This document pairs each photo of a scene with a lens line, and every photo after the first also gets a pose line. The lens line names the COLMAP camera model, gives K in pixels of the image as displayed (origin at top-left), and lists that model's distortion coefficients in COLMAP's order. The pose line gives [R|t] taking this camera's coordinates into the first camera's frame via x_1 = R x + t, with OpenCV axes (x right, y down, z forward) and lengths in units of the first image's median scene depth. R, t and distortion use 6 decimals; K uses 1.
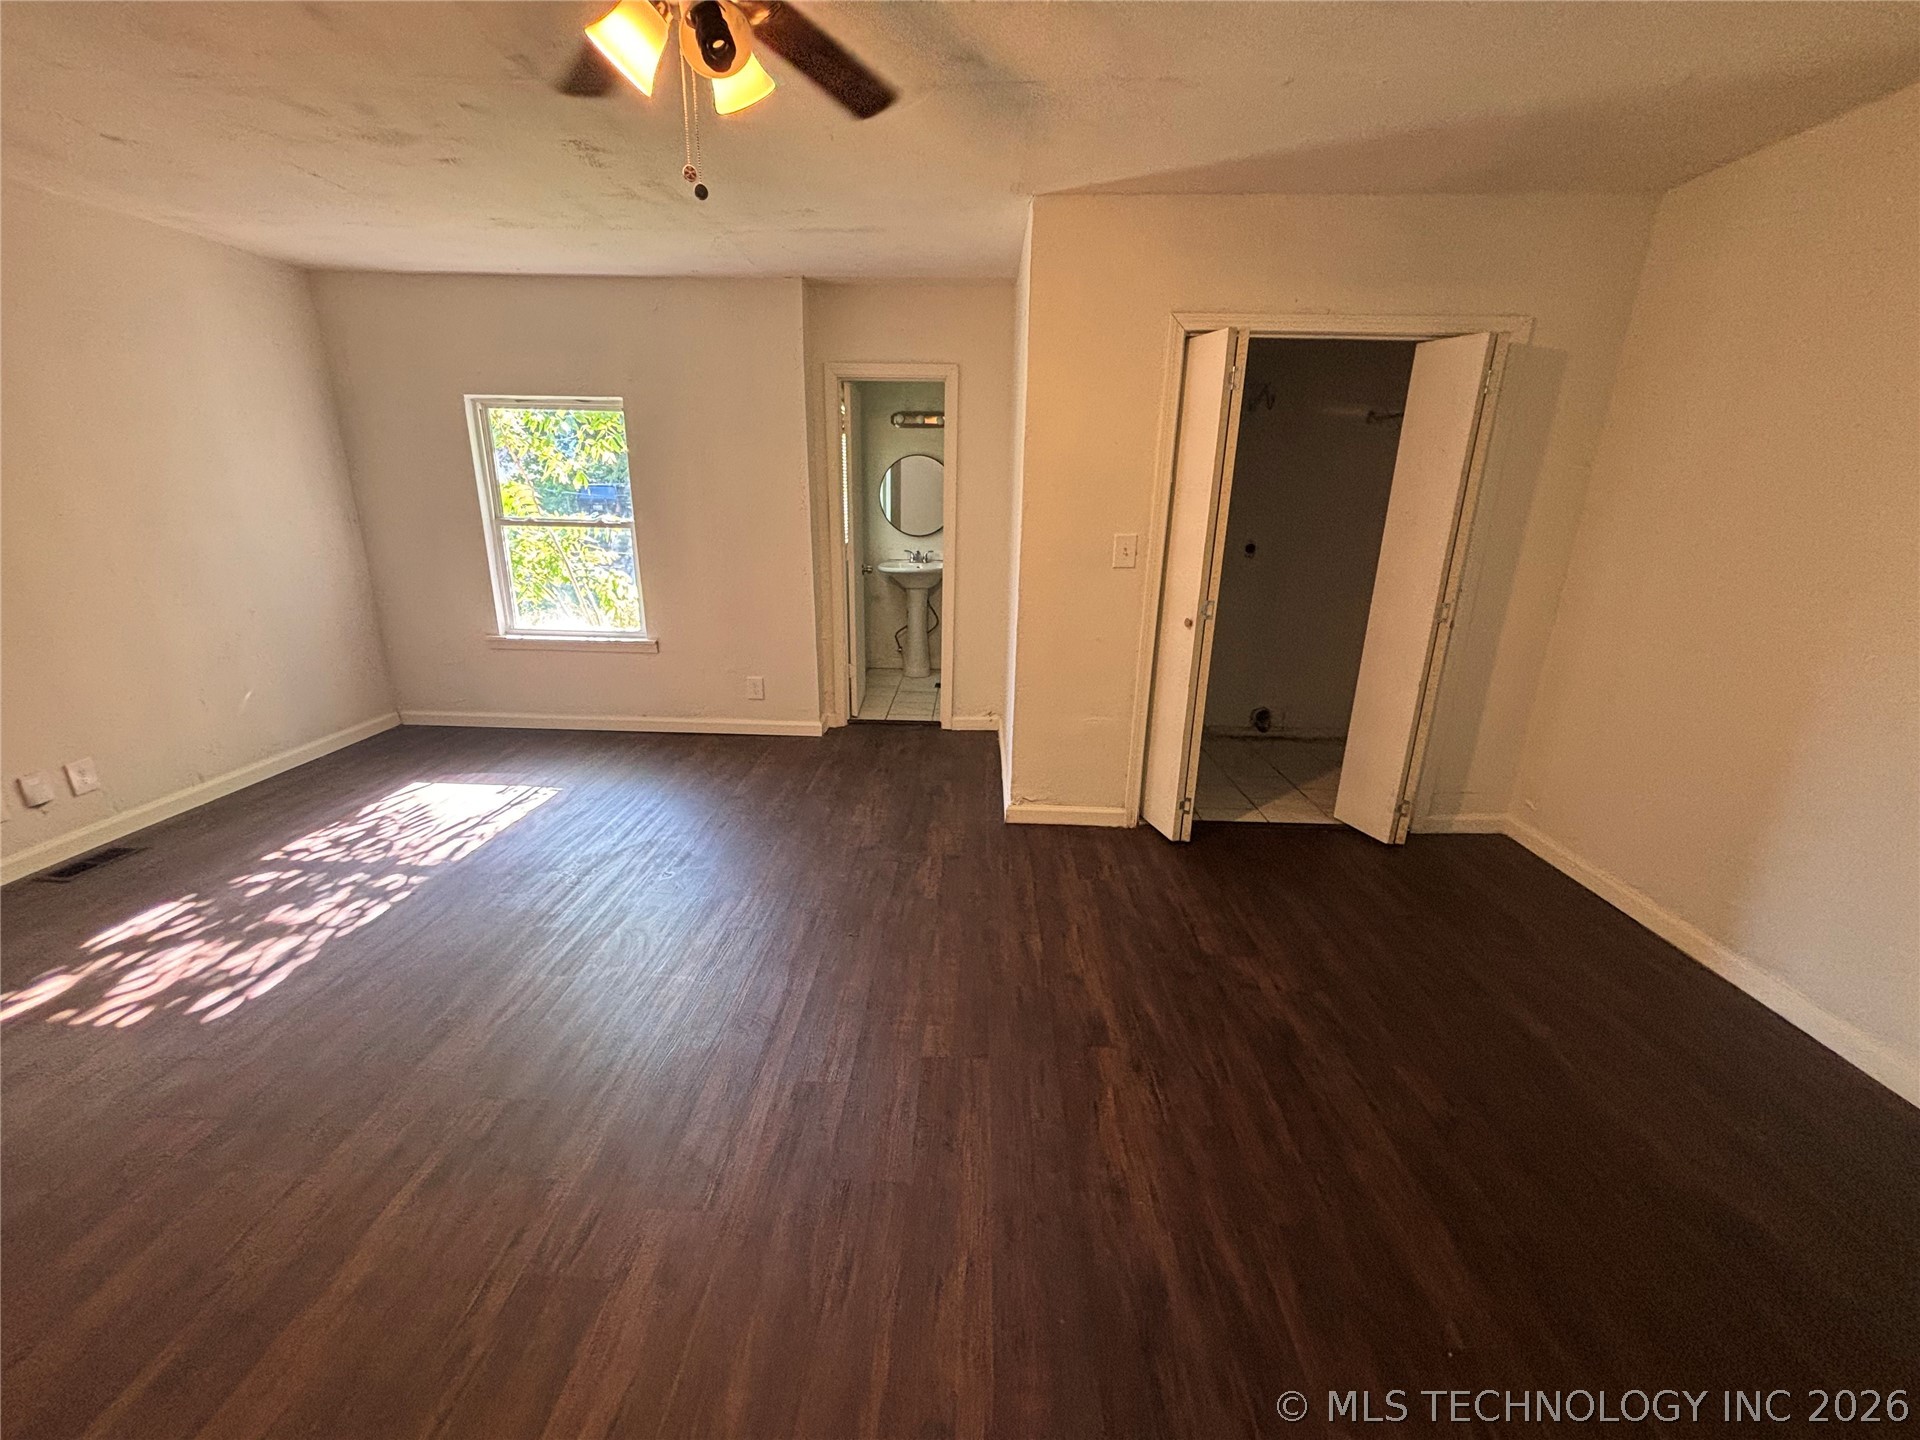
lens RADIAL K [[771.6, 0, 958.2], [0, 771.6, 716.5], [0, 0, 1]] dist [0.001813, -0.000590]
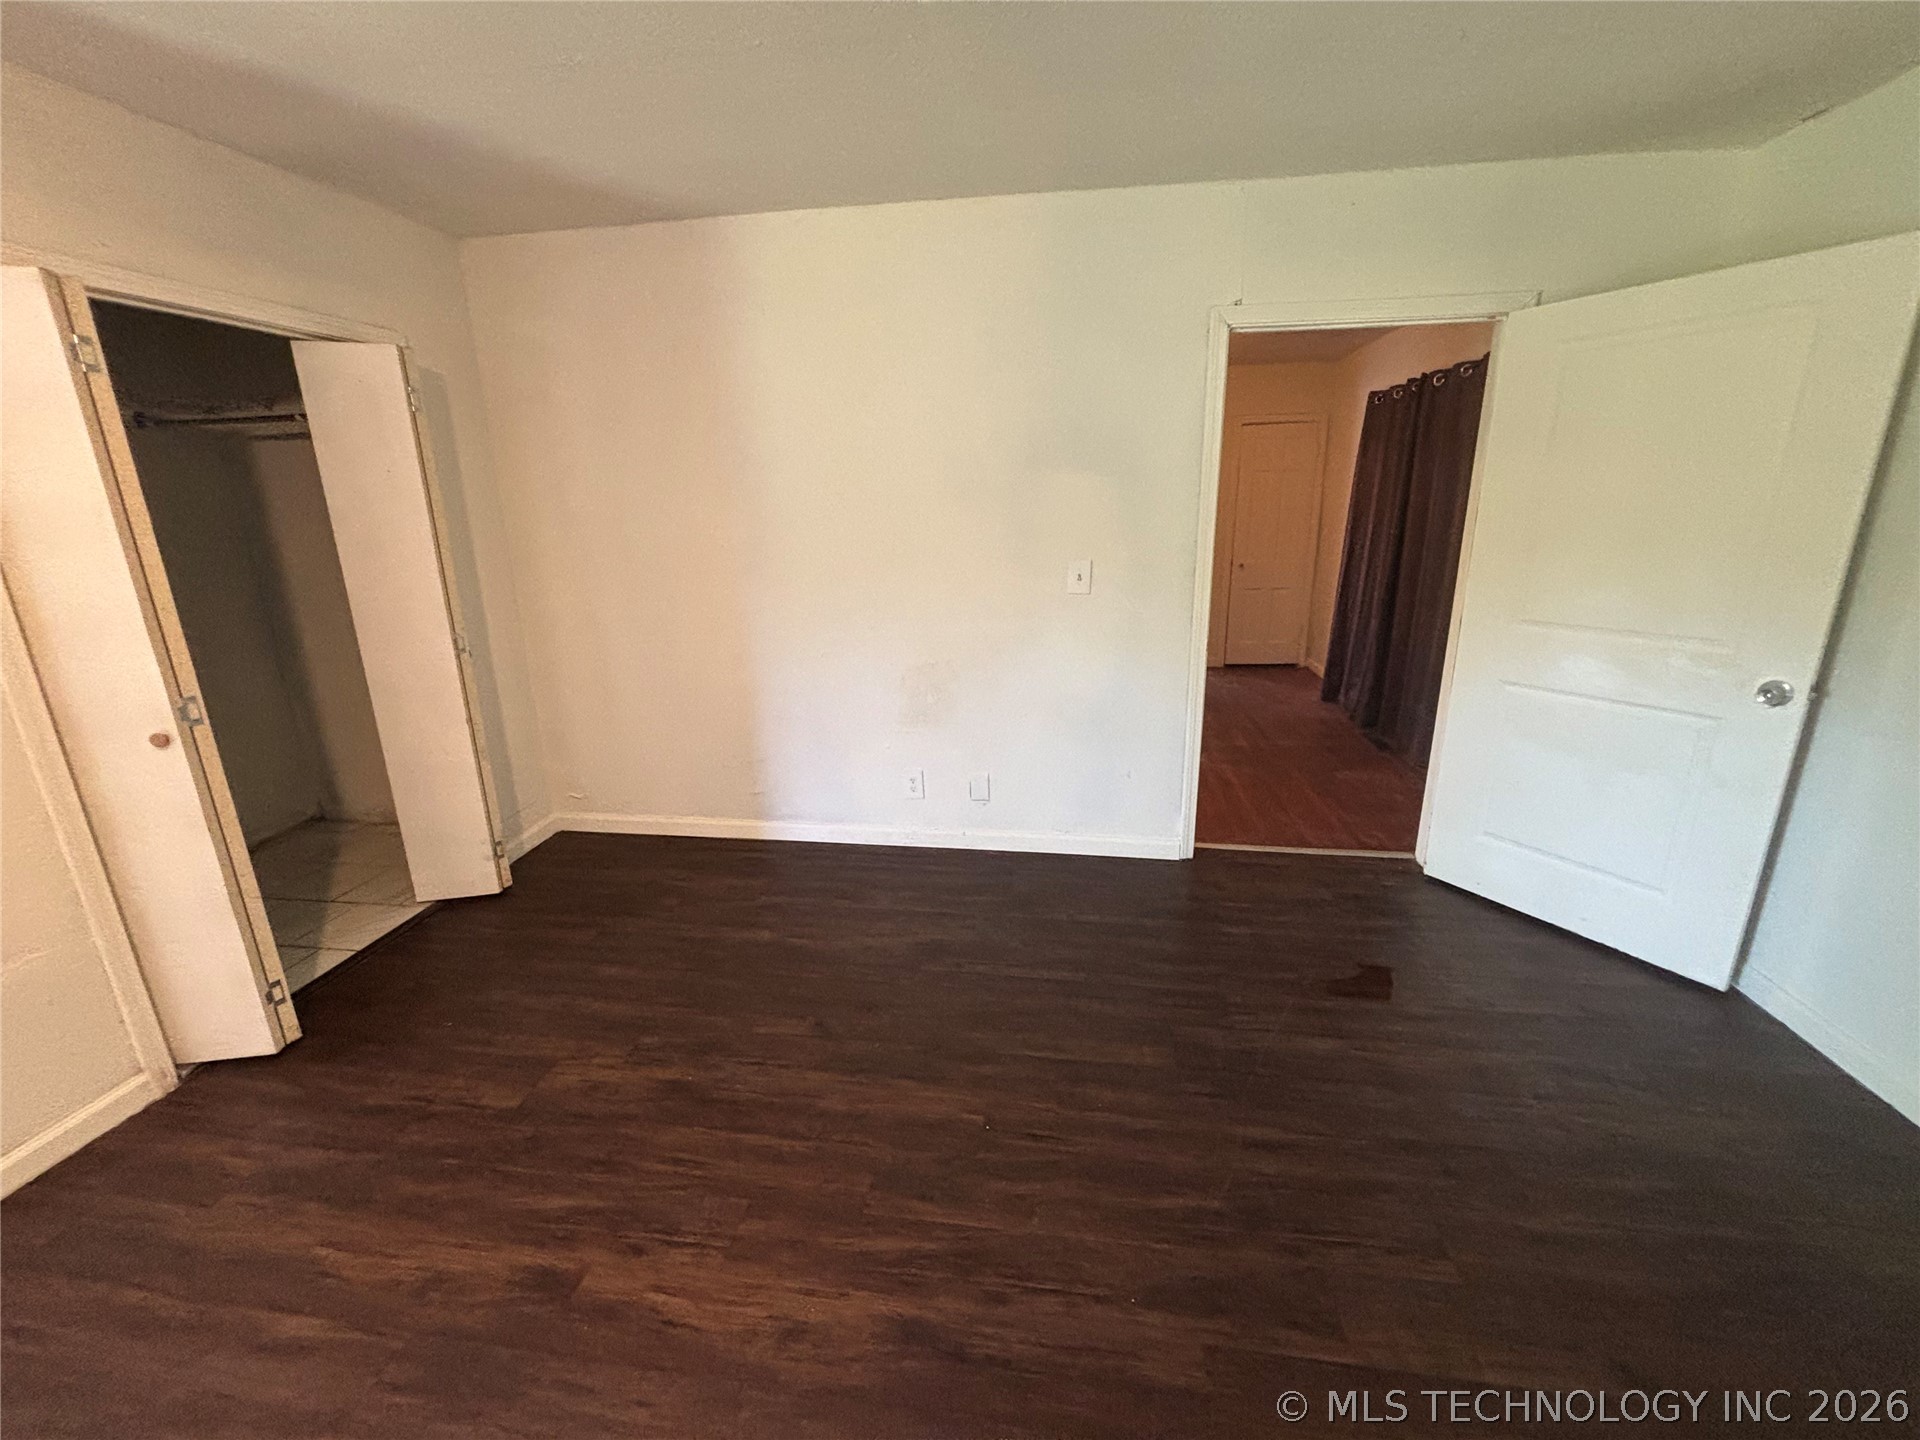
lens RADIAL K [[771.6, 0, 958.2], [0, 771.6, 716.5], [0, 0, 1]] dist [0.001813, -0.000590]
pose [[0.121019, -0.290332, 0.949243, -0.202665], [0.308367, 0.919955, 0.242060, -0.086842], [-0.943538, 0.263421, 0.200861, 0.247393]]
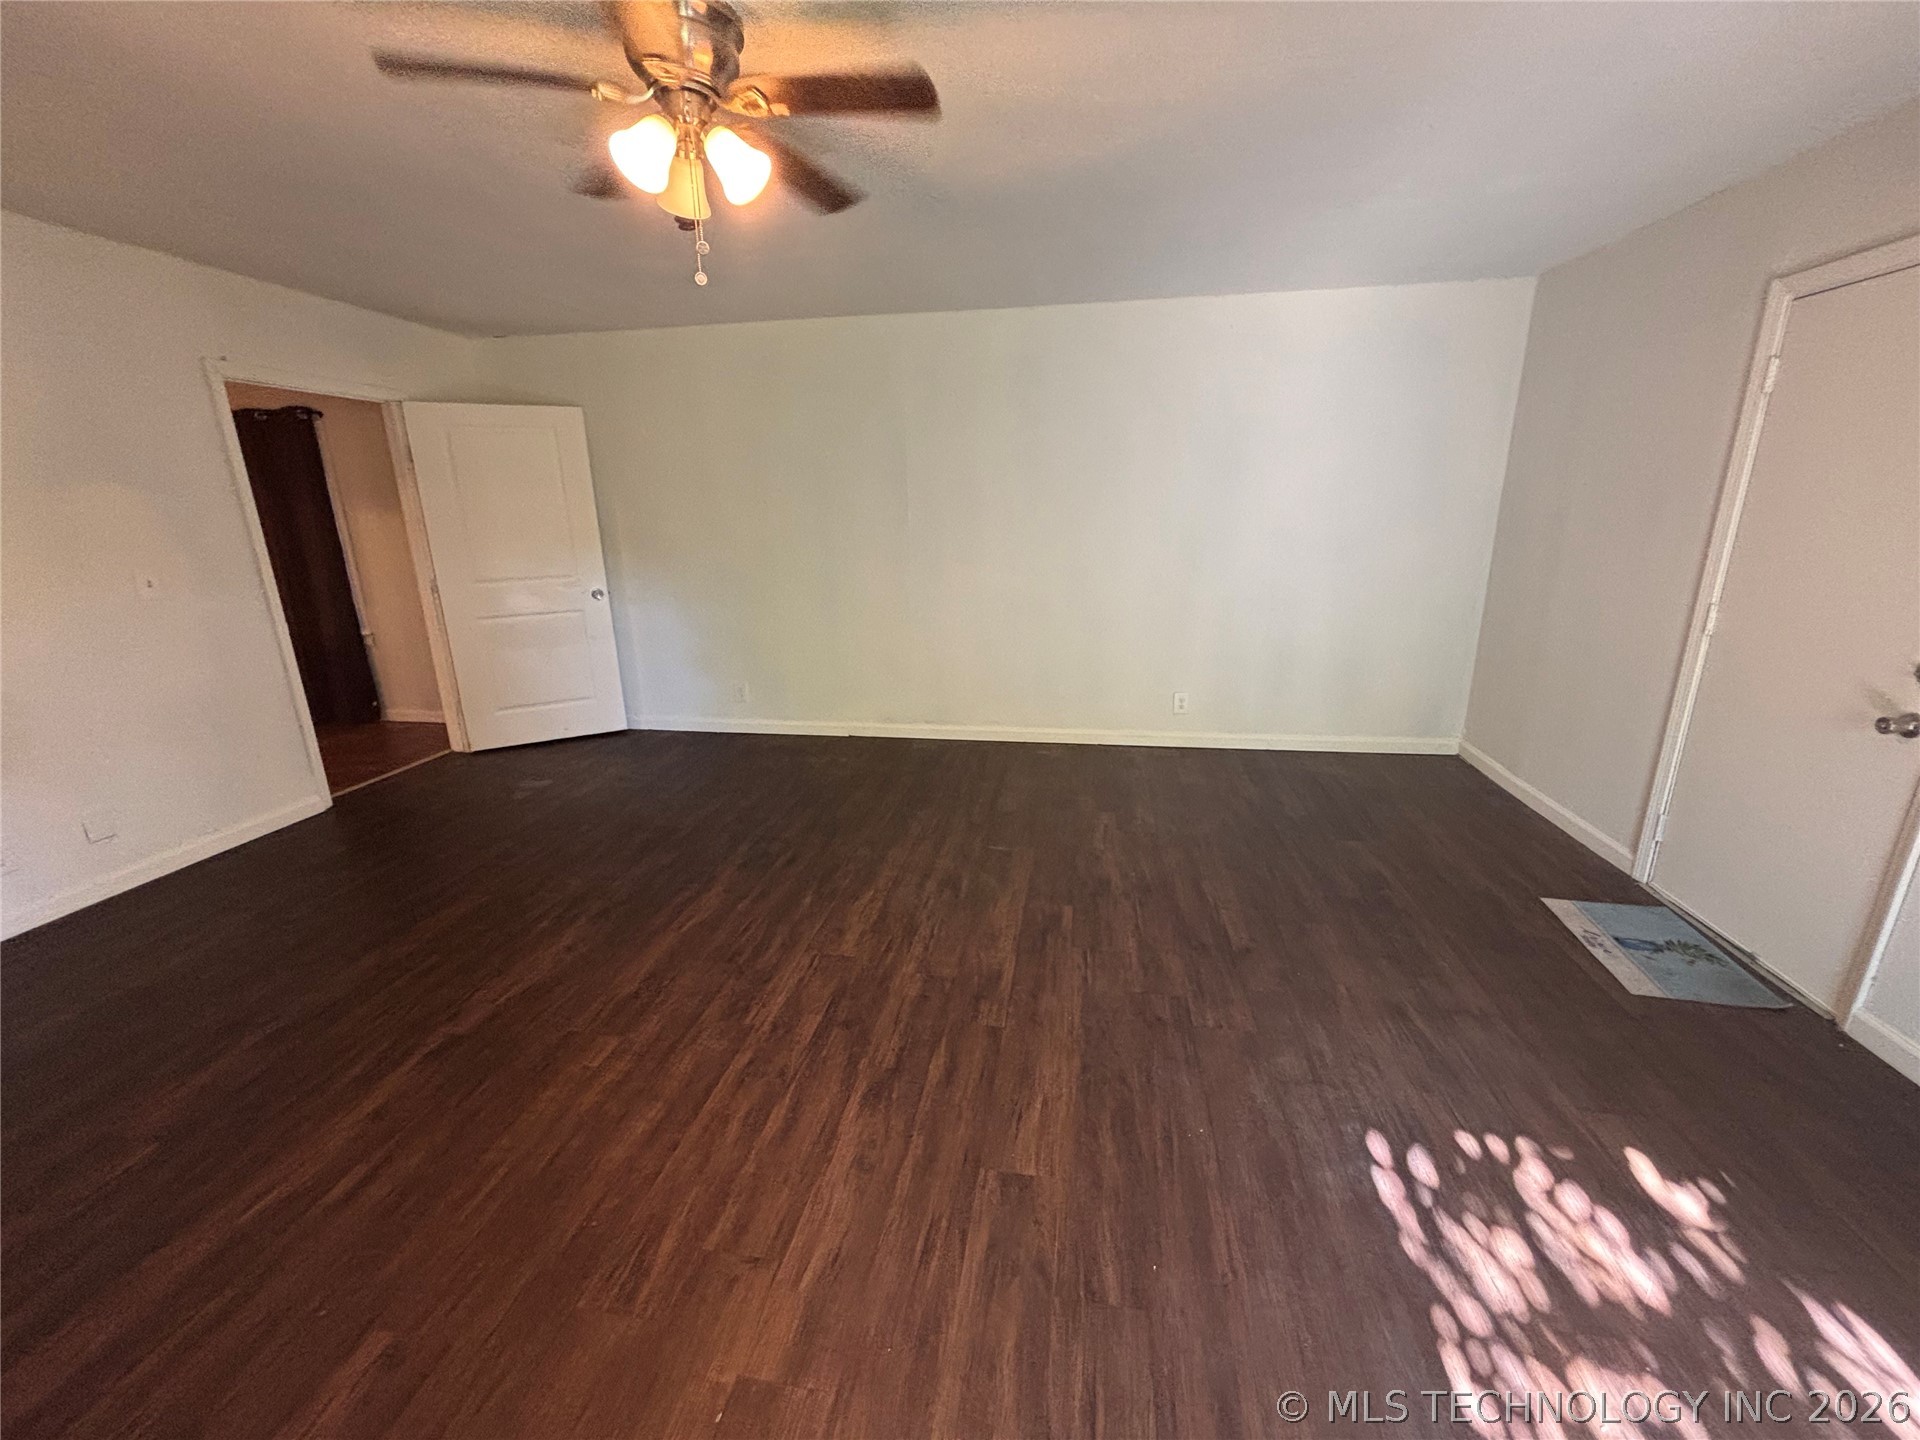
lens RADIAL K [[771.6, 0, 958.2], [0, 771.6, 716.5], [0, 0, 1]] dist [0.001813, -0.000590]
pose [[-0.990365, -0.041399, 0.132150, -0.407565], [0.035837, 0.845142, 0.533339, -0.319144], [-0.133765, 0.532936, -0.835516, 1.030801]]
